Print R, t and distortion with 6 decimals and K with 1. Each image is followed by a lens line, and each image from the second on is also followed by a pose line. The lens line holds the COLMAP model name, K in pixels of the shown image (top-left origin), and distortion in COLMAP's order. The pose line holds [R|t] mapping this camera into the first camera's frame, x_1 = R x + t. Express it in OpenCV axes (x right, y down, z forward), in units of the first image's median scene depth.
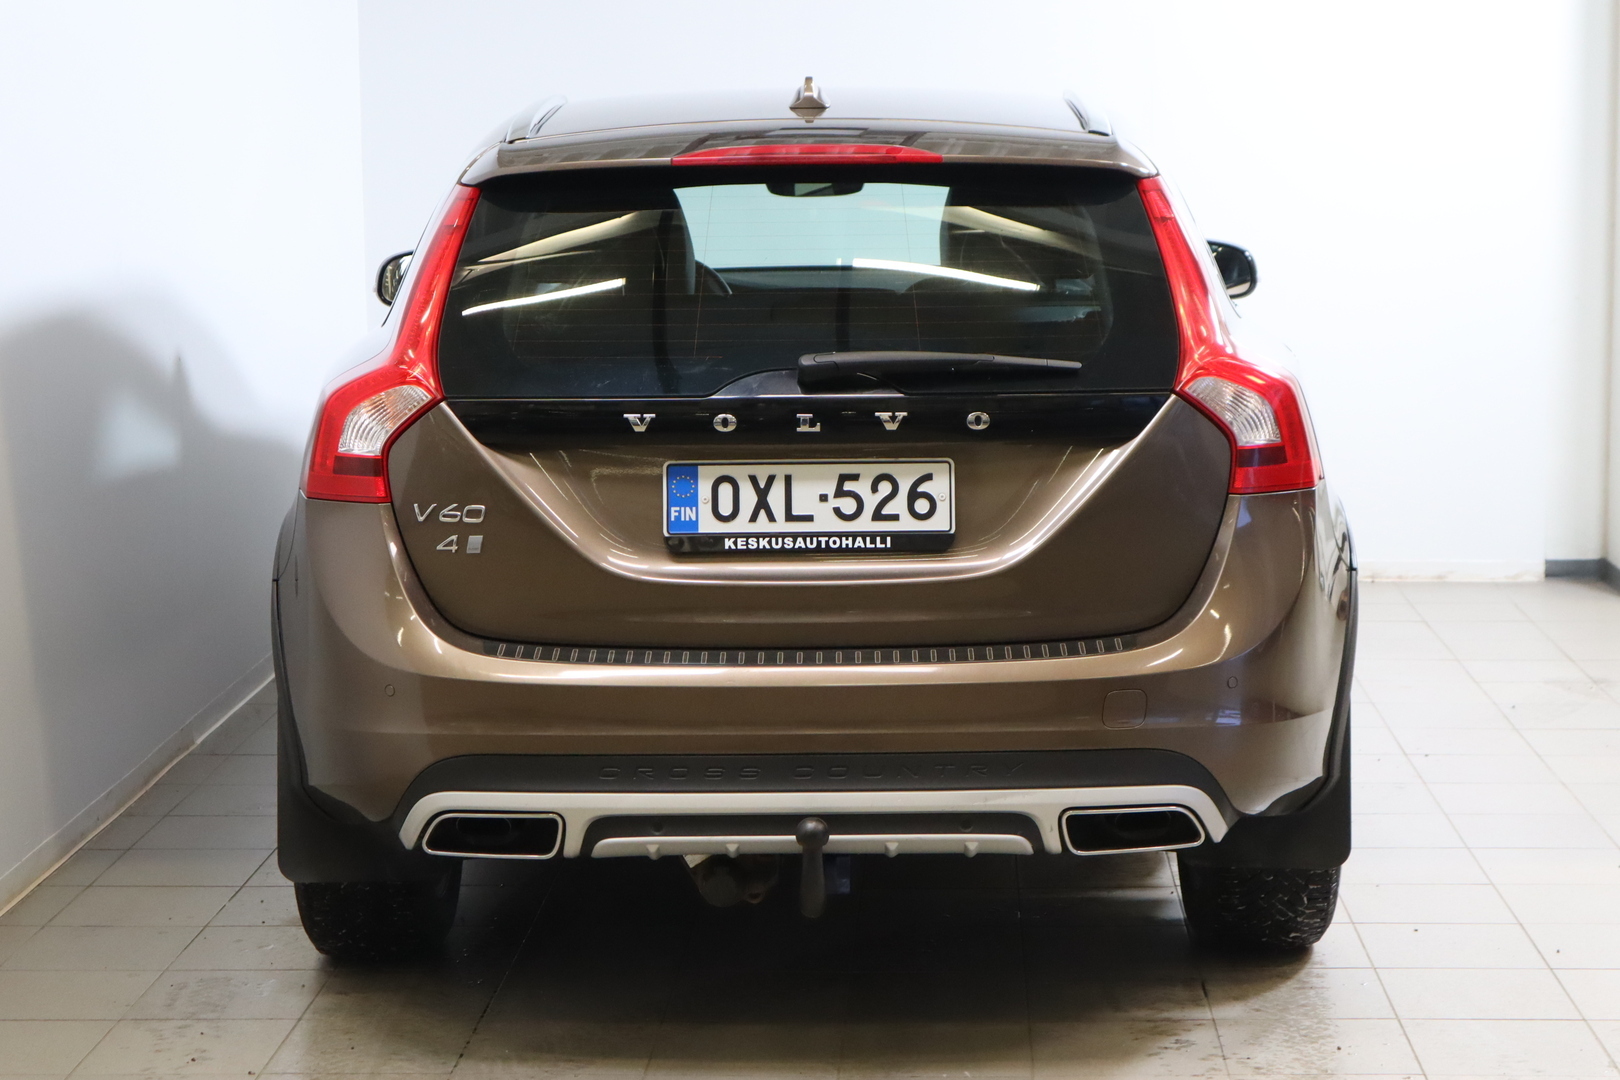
lens RADIAL K [[3466.4, 0, 810.0], [0, 3466.4, 533.2], [0, 0, 1]] dist [0.215521, 0.000000]
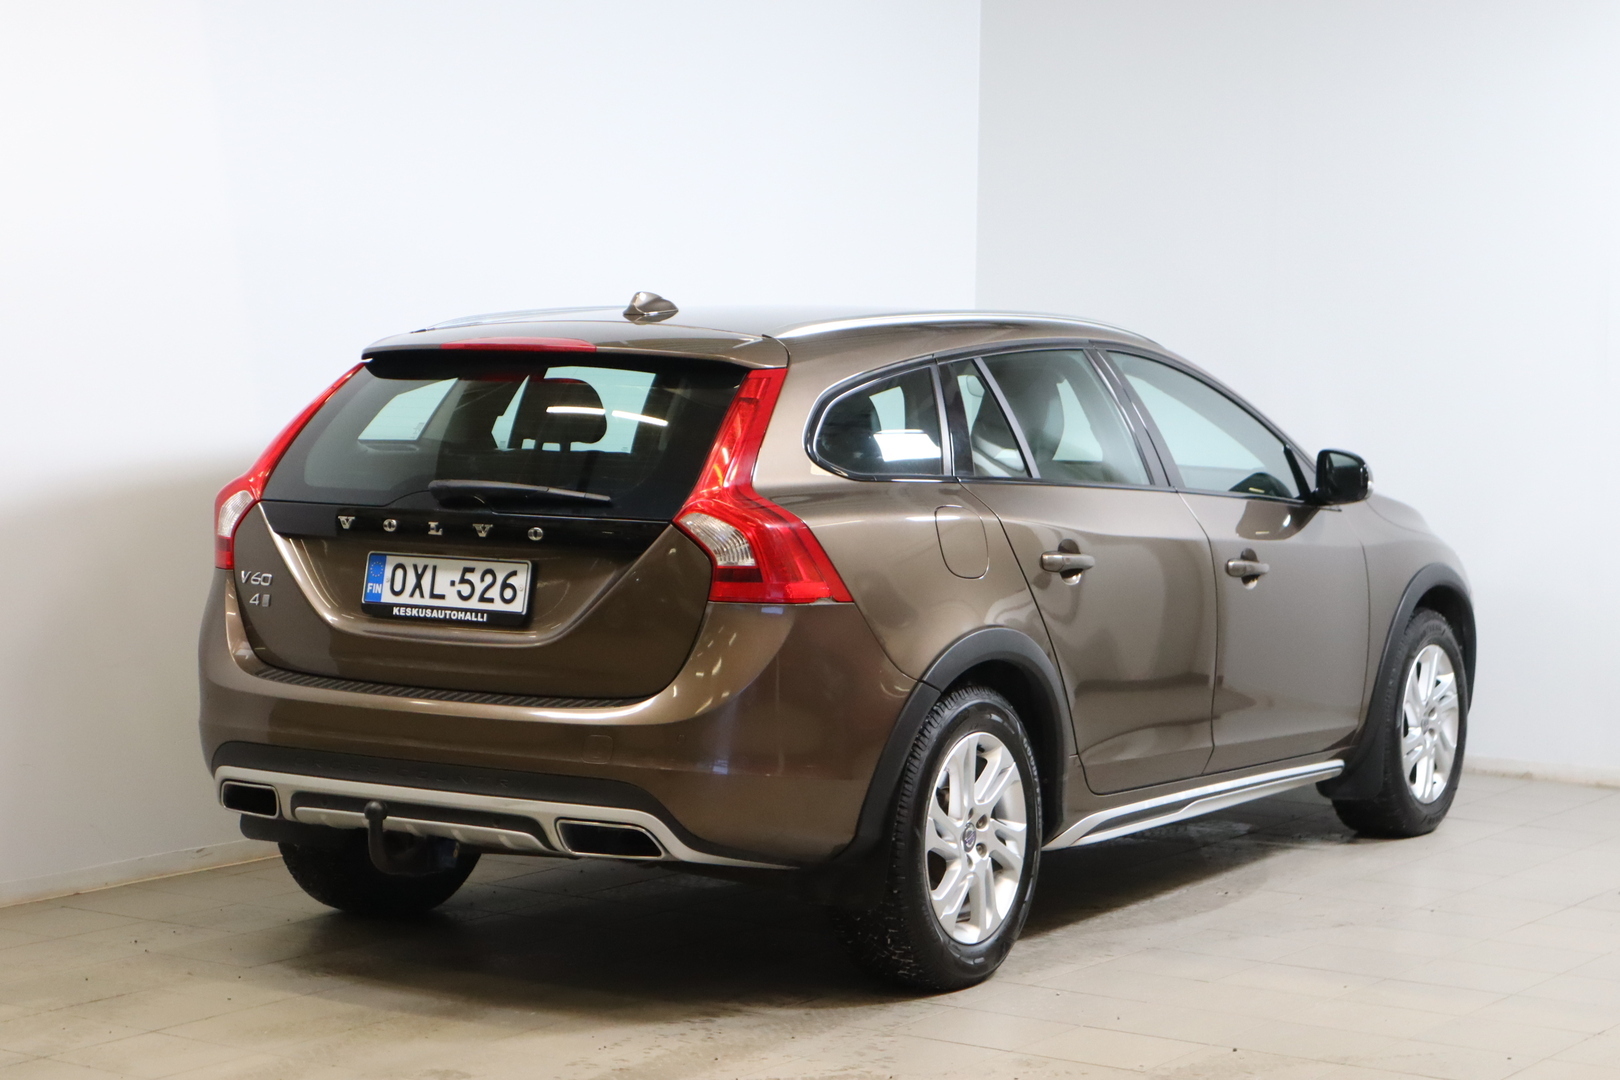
lens RADIAL K [[3466.4, 0, 809.5], [0, 3466.4, 546.0], [0, 0, 1]] dist [0.215521, 0.000000]
pose [[0.832179, 0.056088, -0.551663, 0.904625], [-0.083230, 0.996235, -0.024263, -0.003047], [0.548226, 0.066106, 0.833714, -0.100853]]
